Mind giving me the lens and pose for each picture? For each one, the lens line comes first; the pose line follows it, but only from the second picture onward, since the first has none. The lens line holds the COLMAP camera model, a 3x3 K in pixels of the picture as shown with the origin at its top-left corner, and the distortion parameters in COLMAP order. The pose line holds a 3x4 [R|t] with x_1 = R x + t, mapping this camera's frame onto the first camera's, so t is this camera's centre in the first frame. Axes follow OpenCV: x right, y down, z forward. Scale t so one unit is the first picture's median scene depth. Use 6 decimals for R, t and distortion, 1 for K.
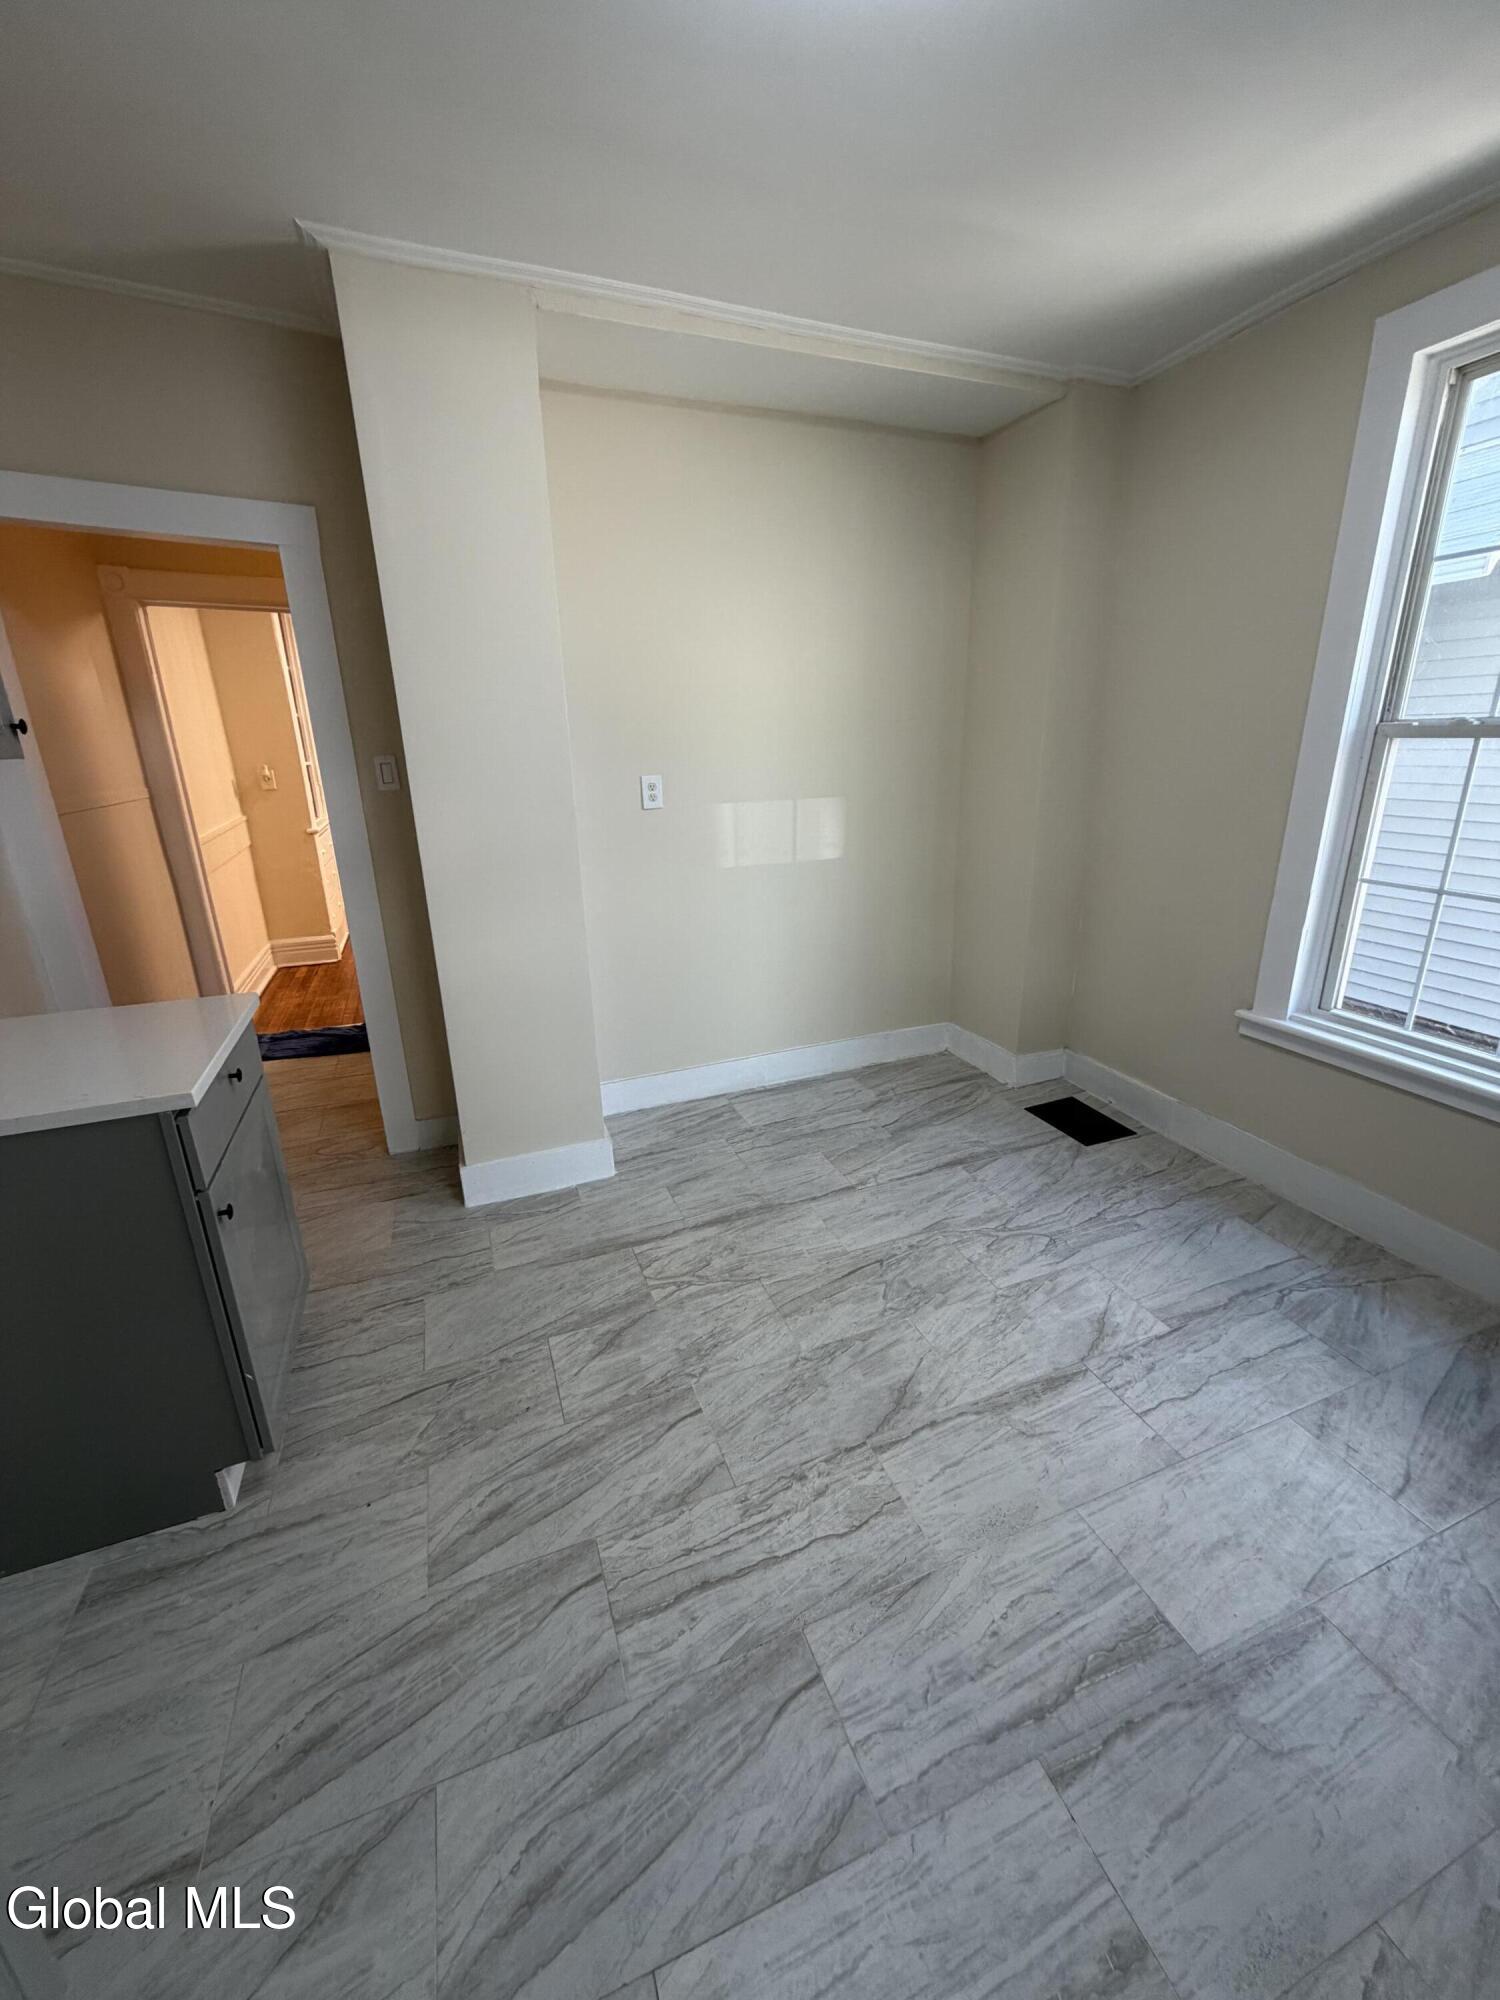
lens RADIAL K [[802.5, 0, 756.0], [0, 802.5, 998.5], [0, 0, 1]] dist [0.000951, 0.000048]
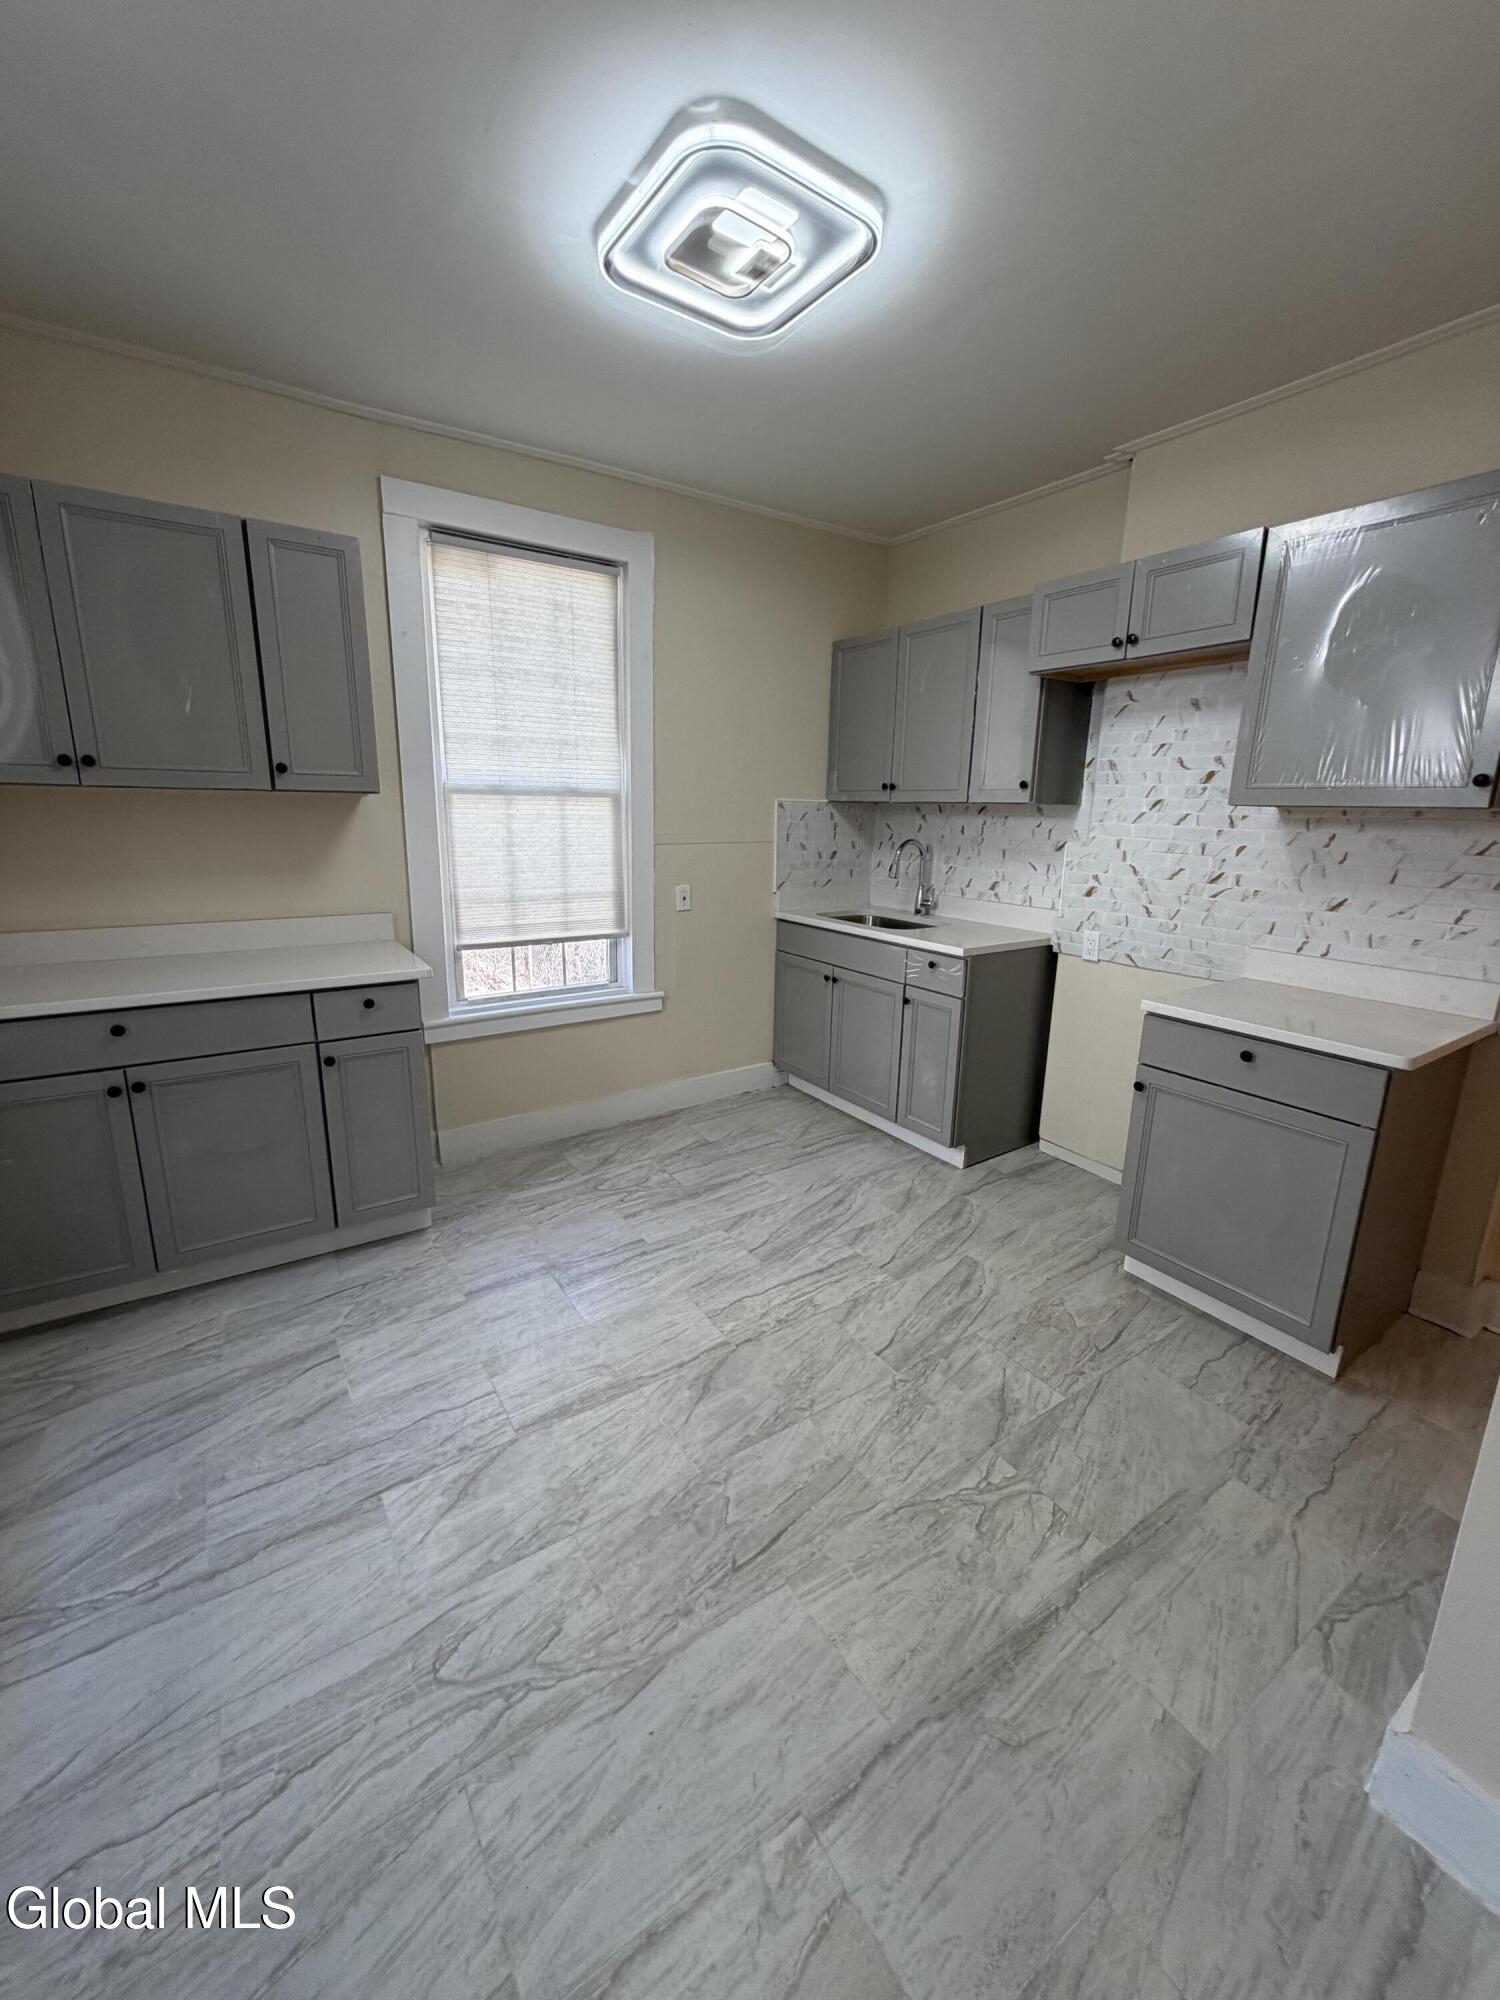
lens RADIAL K [[802.5, 0, 756.2], [0, 802.5, 988.4], [0, 0, 1]] dist [0.000951, 0.000048]
pose [[-0.975980, 0.047973, -0.212513, 0.314662], [-0.069160, 0.856776, 0.511031, -0.512966], [0.206592, 0.513453, -0.832878, 1.609016]]
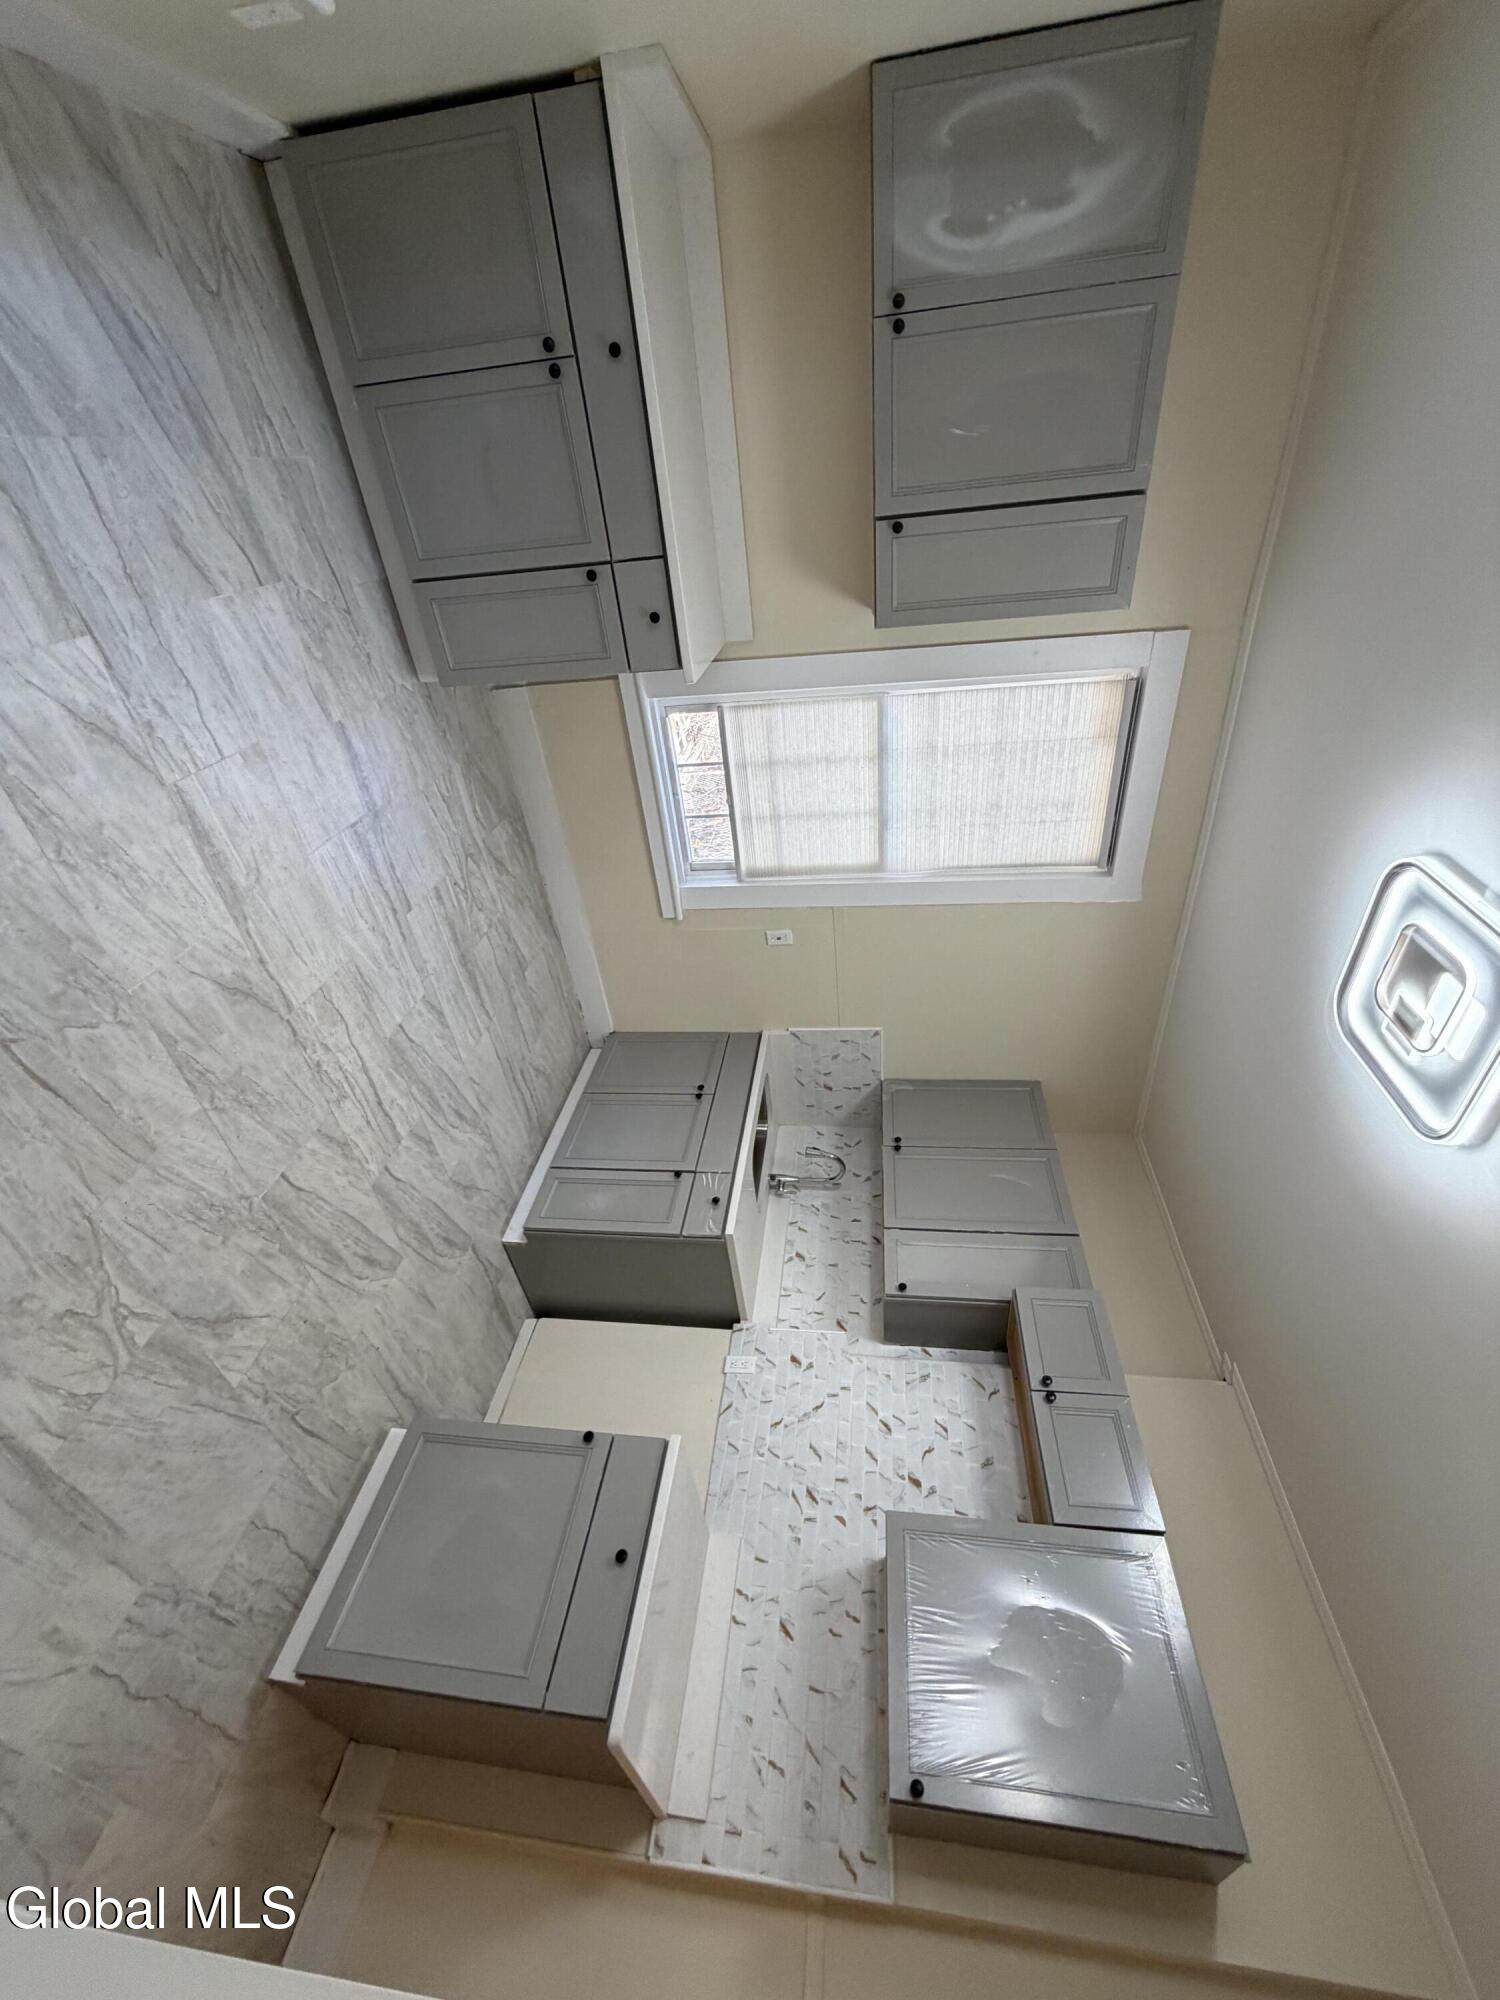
lens RADIAL K [[802.5, 0, 752.4], [0, 802.5, 996.3], [0, 0, 1]] dist [0.000951, 0.000048]
pose [[-0.060517, -0.973818, -0.219127, 0.346510], [-0.890498, -0.046505, 0.452605, -0.500784], [-0.450945, 0.222522, -0.864368, 1.536120]]
